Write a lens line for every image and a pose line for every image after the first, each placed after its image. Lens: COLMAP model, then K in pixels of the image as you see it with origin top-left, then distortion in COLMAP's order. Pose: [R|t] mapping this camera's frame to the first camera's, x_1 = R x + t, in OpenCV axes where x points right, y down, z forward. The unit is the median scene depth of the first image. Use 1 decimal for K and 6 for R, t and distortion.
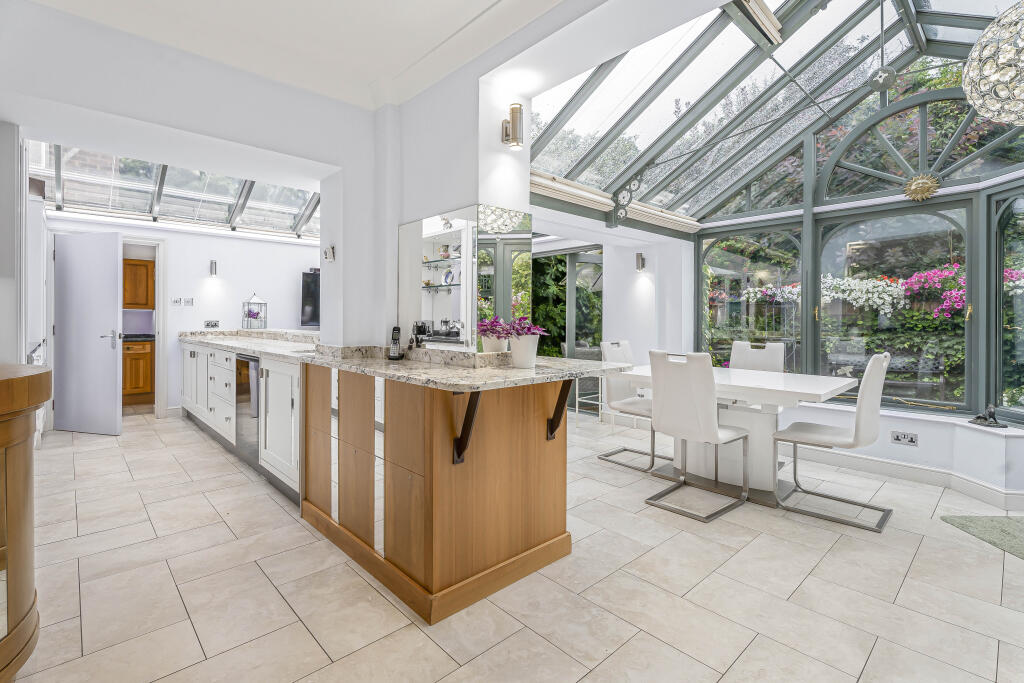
lens RADIAL K [[474.5, 0, 512.6], [0, 474.5, 320.3], [0, 0, 1]] dist [0.002252, 0.000603]
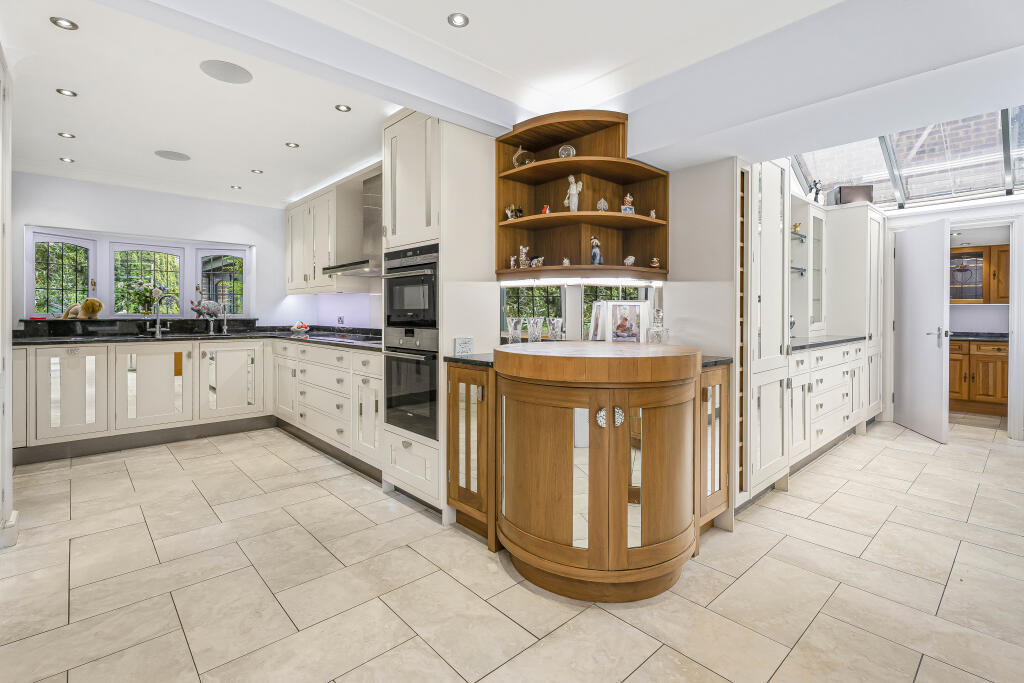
lens RADIAL K [[474.5, 0, 512.6], [0, 474.5, 320.3], [0, 0, 1]] dist [0.002252, 0.000603]
pose [[-0.012860, 0.011189, -0.999855, 0.086278], [-0.001497, 0.999936, 0.011209, -0.001685], [0.999916, 0.001641, -0.012842, 0.190214]]
